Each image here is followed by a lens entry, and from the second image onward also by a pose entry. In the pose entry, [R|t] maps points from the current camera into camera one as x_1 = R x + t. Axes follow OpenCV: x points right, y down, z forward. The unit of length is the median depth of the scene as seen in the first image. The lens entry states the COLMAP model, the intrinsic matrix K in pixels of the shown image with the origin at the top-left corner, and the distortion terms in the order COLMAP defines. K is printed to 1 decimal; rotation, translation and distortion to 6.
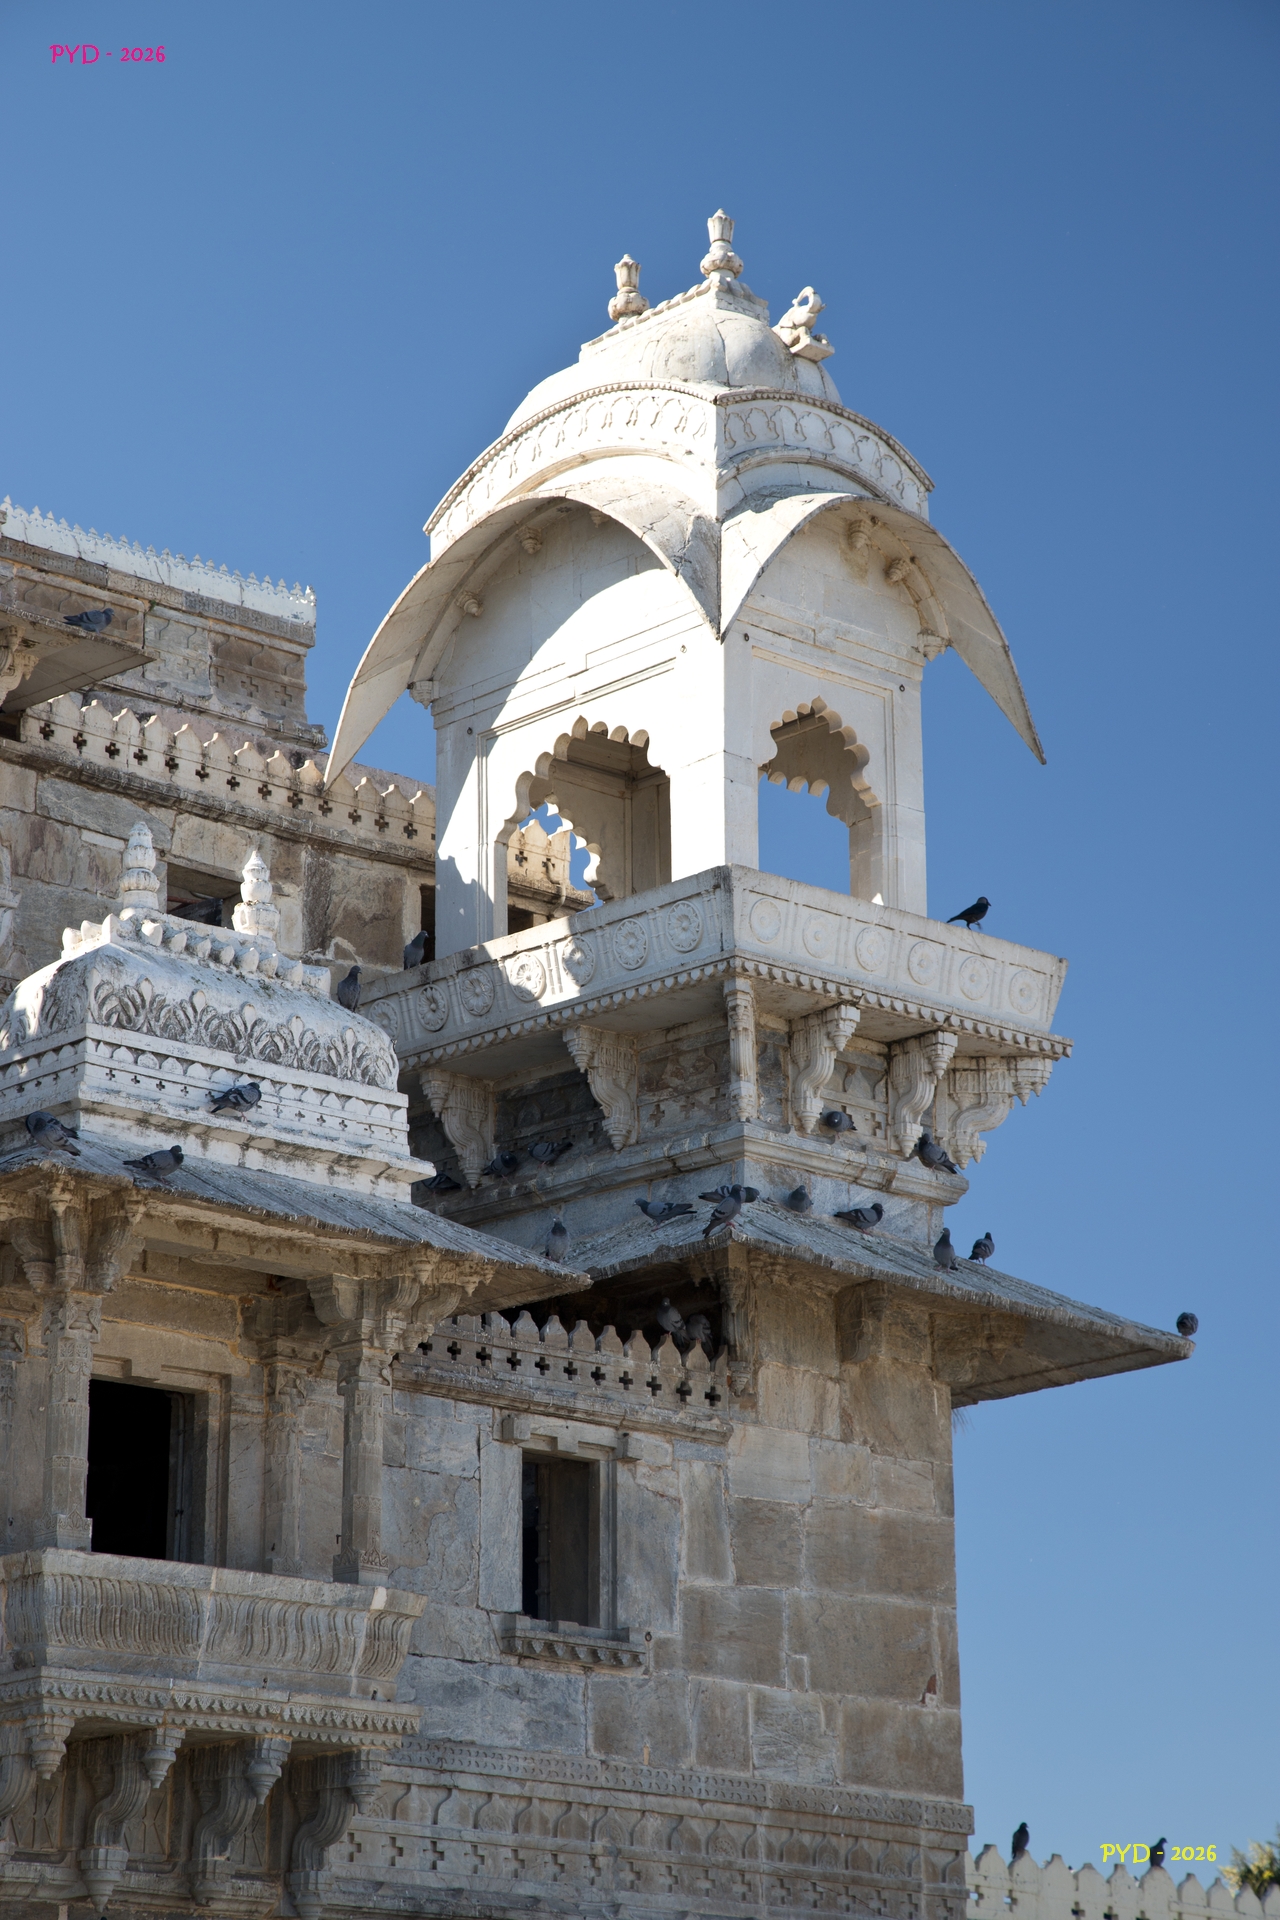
lens RADIAL K [[5037.9, 0, 643.3], [0, 5037.9, 957.2], [0, 0, 1]] dist [0.638152, 0.000000]
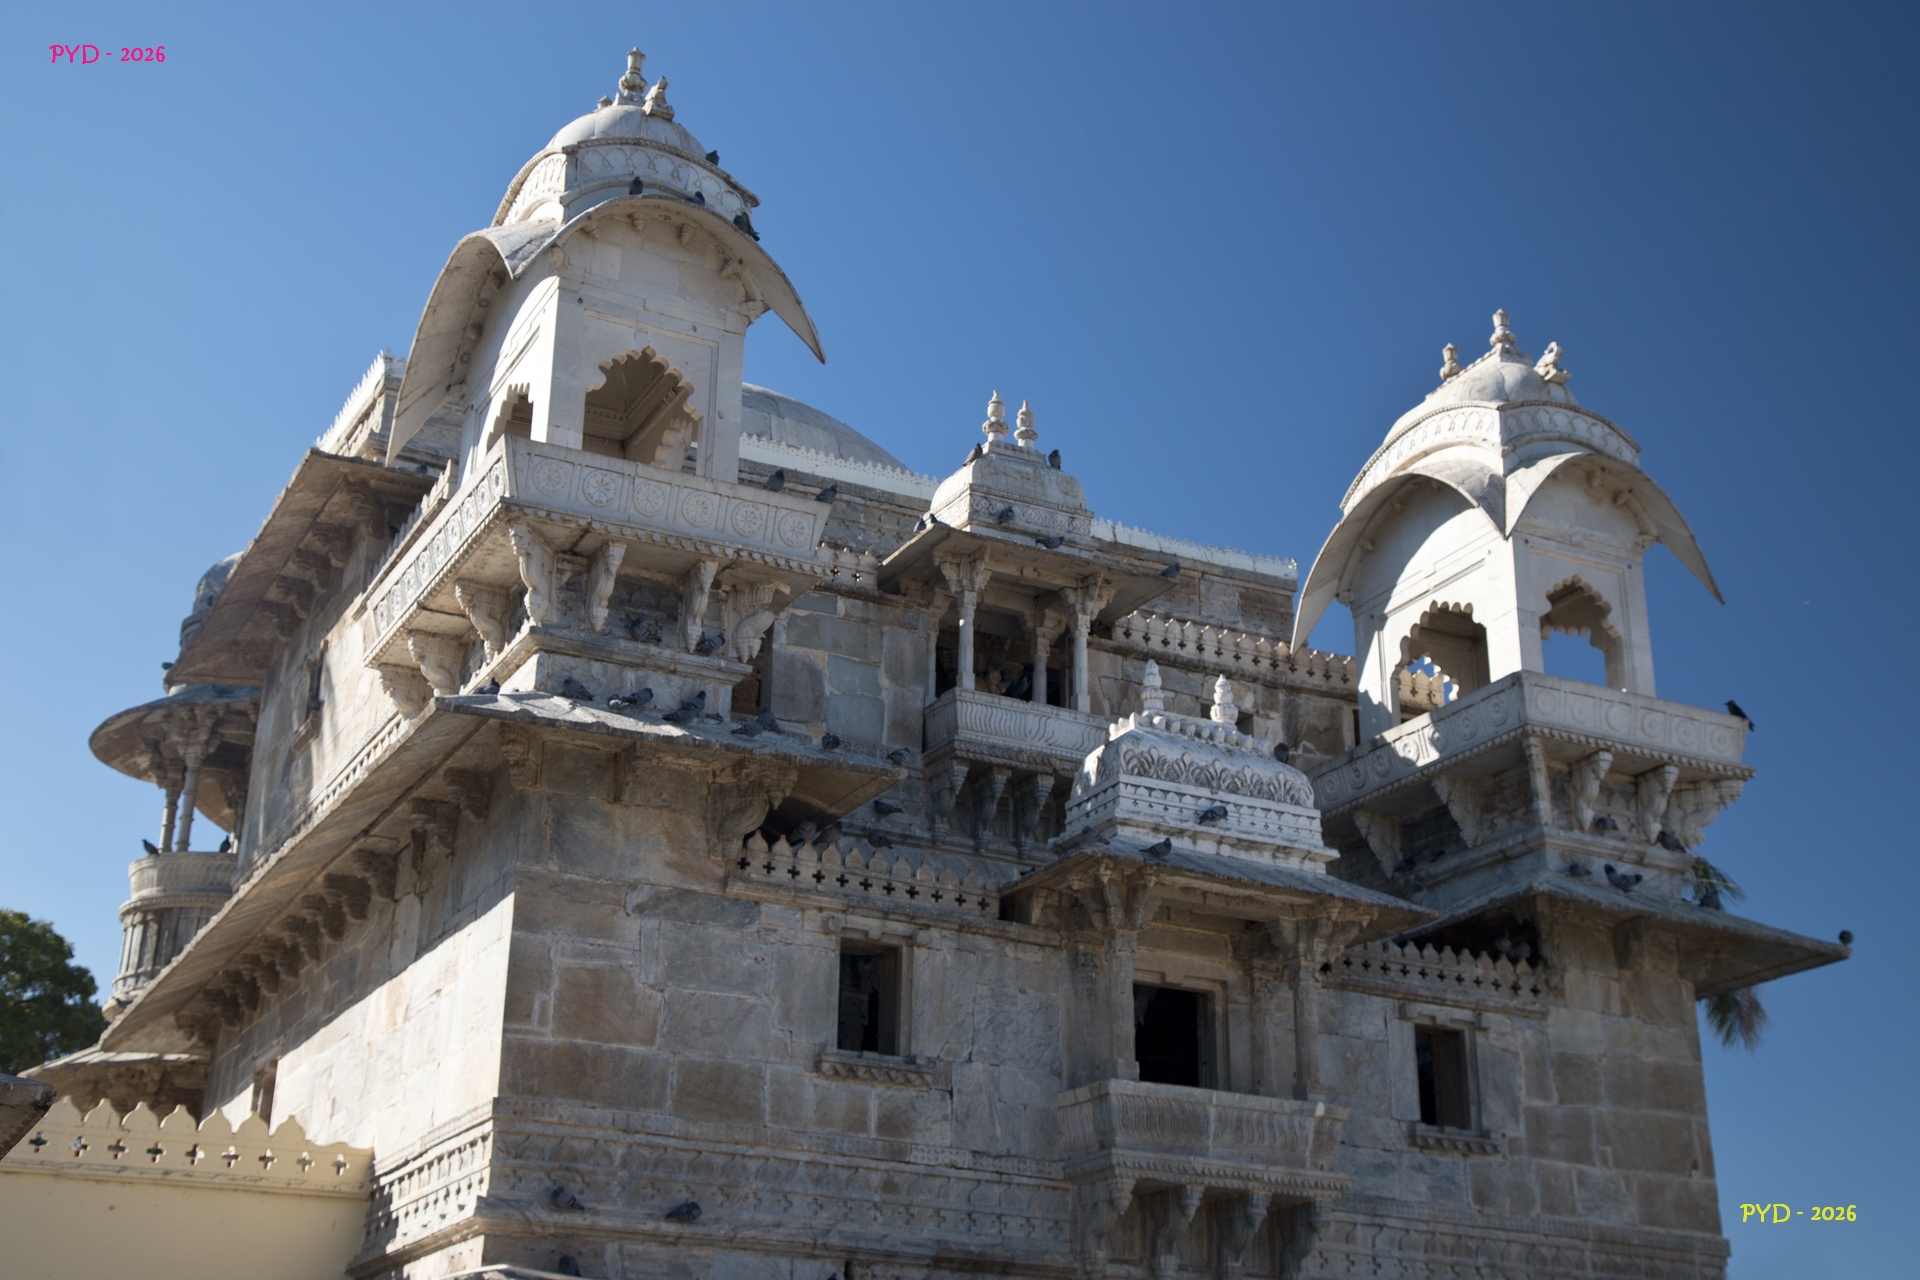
lens RADIAL K [[2512.1, 0, 954.4], [0, 2512.1, 643.1], [0, 0, 1]] dist [0.148517, 0.000000]
pose [[0.964576, -0.081953, -0.250752, 0.047276], [0.059390, 0.993581, -0.096274, 0.042167], [0.257033, 0.077971, 0.963252, 0.144491]]
